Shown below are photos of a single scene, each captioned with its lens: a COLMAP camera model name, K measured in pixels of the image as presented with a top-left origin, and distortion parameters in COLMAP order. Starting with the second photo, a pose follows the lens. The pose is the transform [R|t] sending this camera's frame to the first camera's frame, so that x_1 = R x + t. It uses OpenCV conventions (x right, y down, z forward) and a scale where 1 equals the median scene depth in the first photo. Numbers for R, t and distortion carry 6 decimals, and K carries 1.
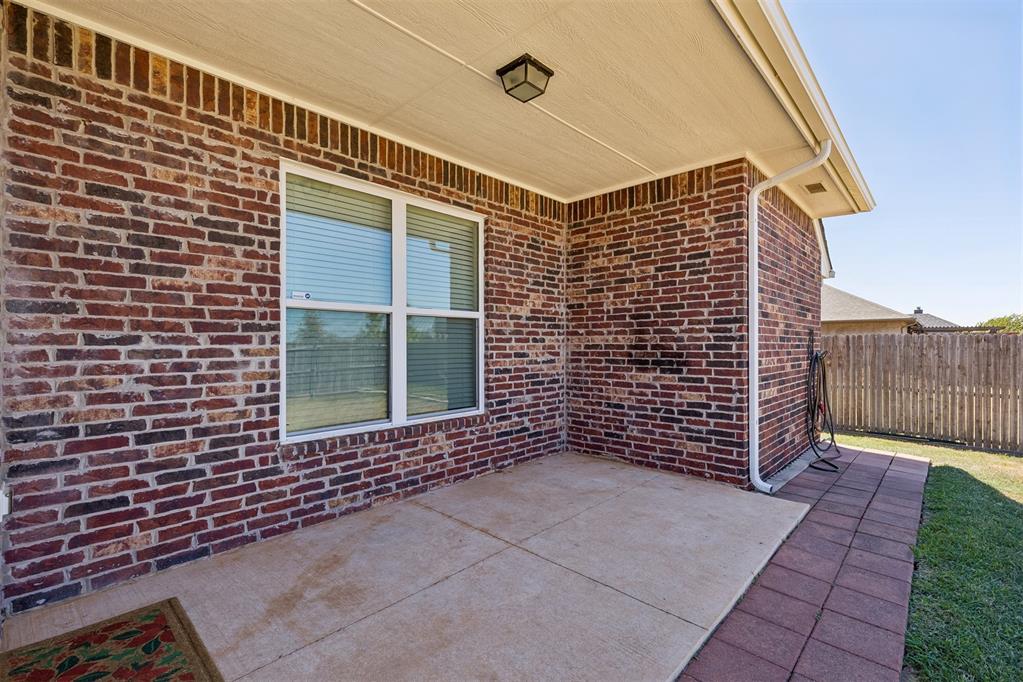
lens RADIAL K [[464.2, 0, 512.2], [0, 464.2, 343.7], [0, 0, 1]] dist [0.005231, -0.000479]
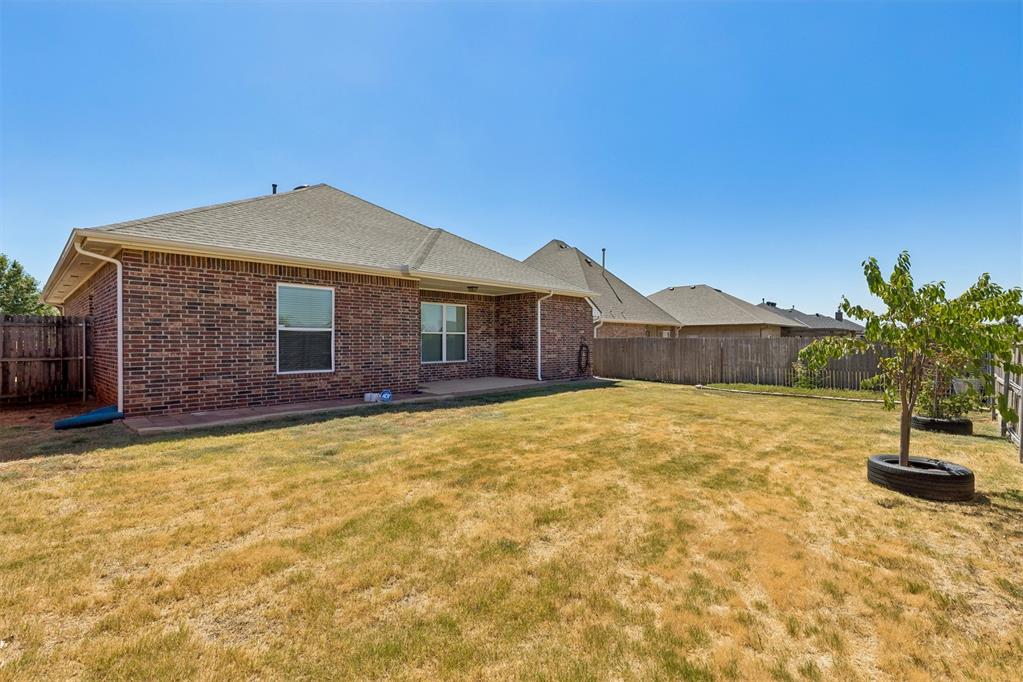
lens RADIAL K [[464.2, 0, 510.6], [0, 464.2, 340.9], [0, 0, 1]] dist [0.005231, -0.000479]
pose [[0.999978, -0.001095, -0.006601, 0.288240], [0.001116, 0.999995, 0.003083, -0.016097], [0.006598, -0.003090, 0.999973, -2.454087]]
